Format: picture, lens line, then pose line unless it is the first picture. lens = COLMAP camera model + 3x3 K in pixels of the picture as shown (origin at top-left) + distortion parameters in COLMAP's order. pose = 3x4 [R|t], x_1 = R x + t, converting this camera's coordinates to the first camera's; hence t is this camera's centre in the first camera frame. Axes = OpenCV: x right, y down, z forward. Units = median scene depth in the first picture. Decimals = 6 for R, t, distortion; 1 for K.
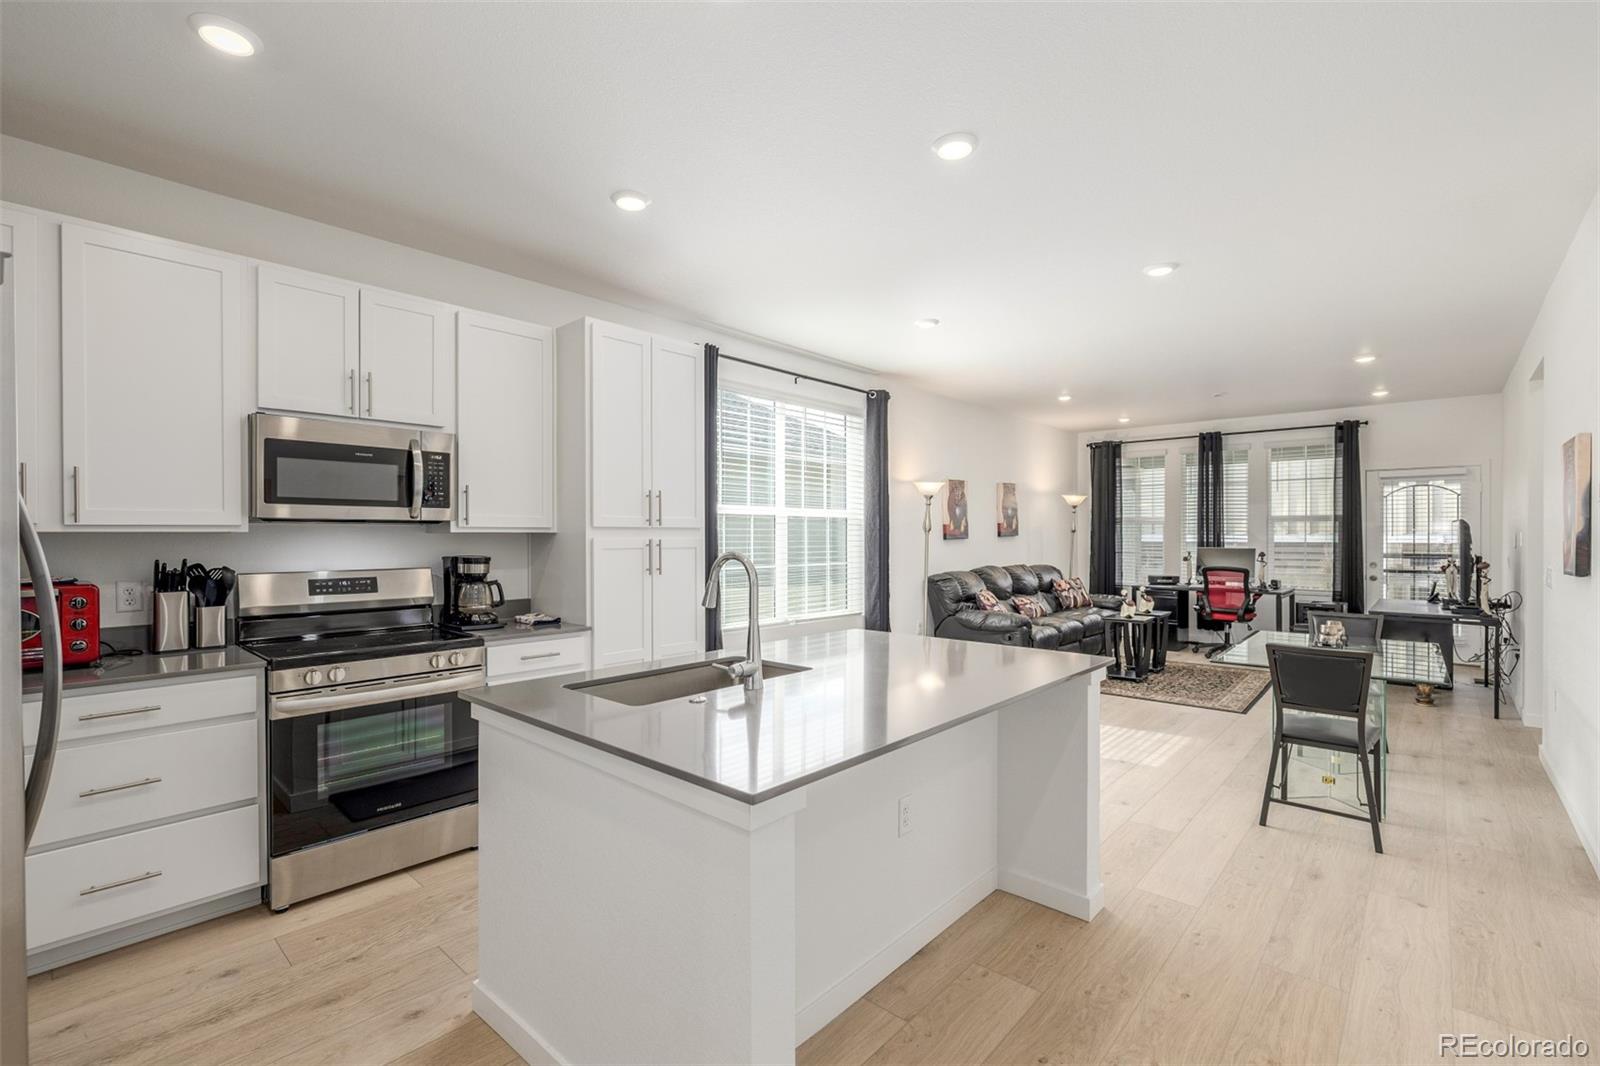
lens RADIAL K [[709.8, 0, 796.6], [0, 709.8, 539.6], [0, 0, 1]] dist [-0.005630, 0.000619]
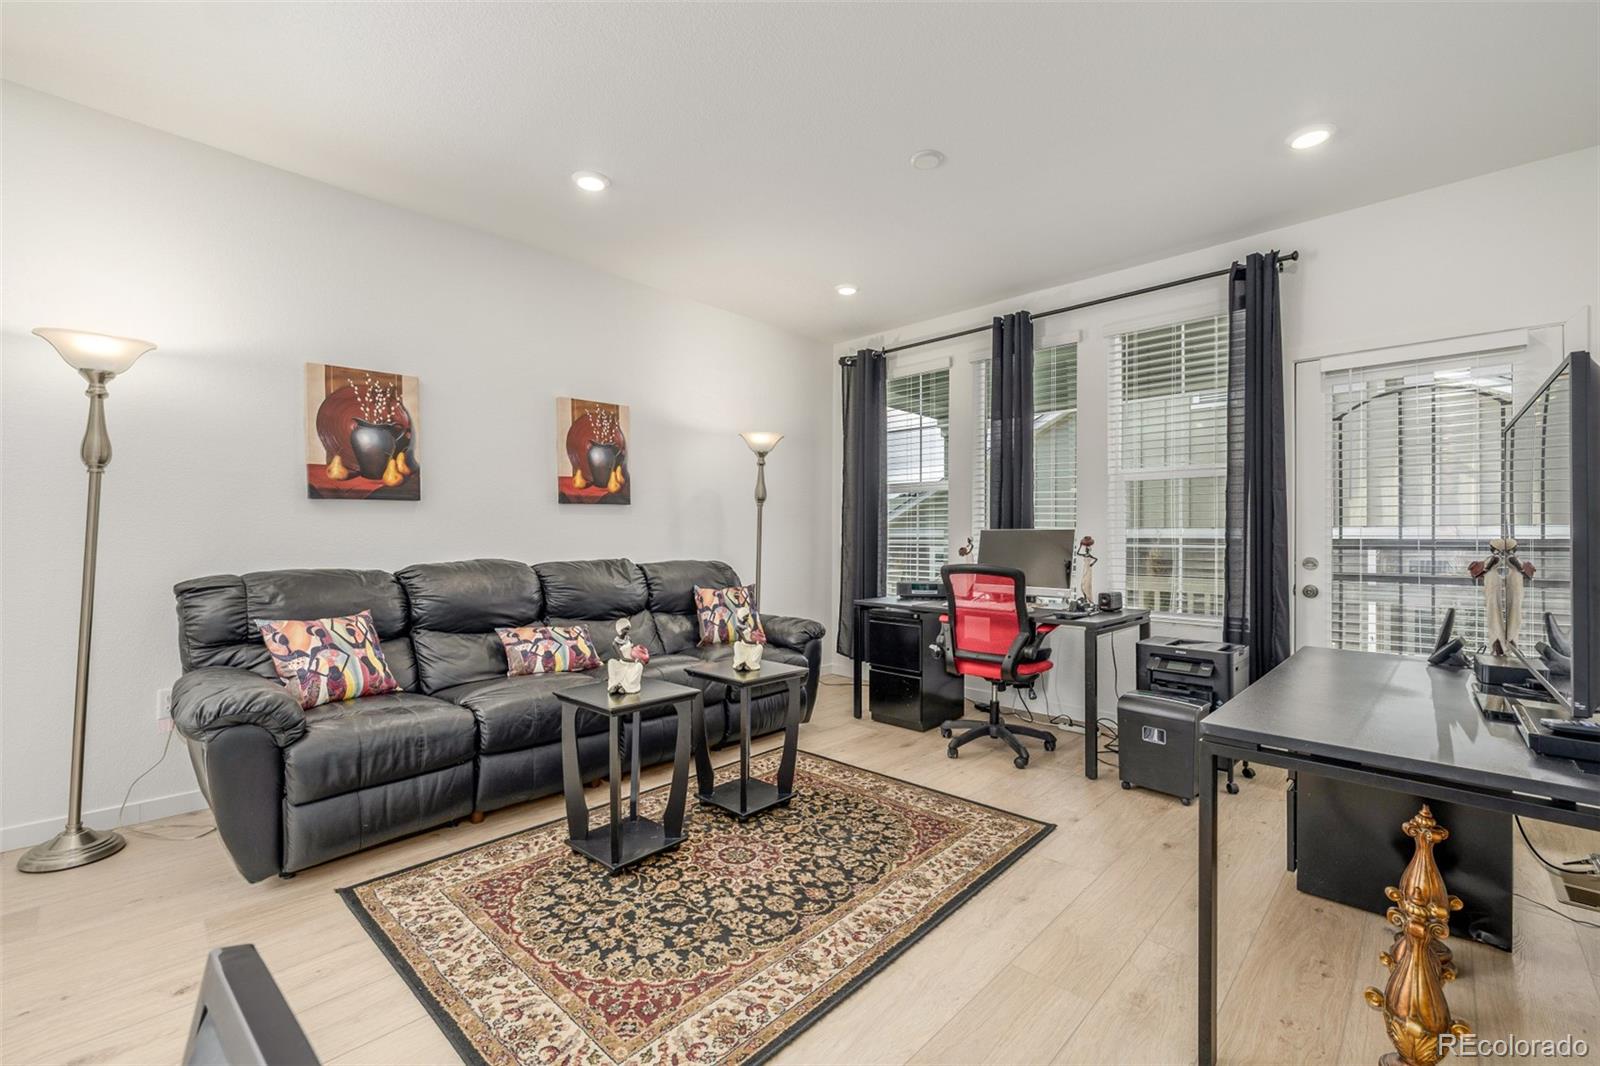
lens RADIAL K [[671.8, 0, 799.8], [0, 671.8, 537.3], [0, 0, 1]] dist [0.005779, -0.000832]
pose [[0.999620, 0.006023, -0.026915, 0.477882], [-0.006280, 0.999935, -0.009498, 0.024093], [0.026856, 0.009663, 0.999593, 0.532647]]
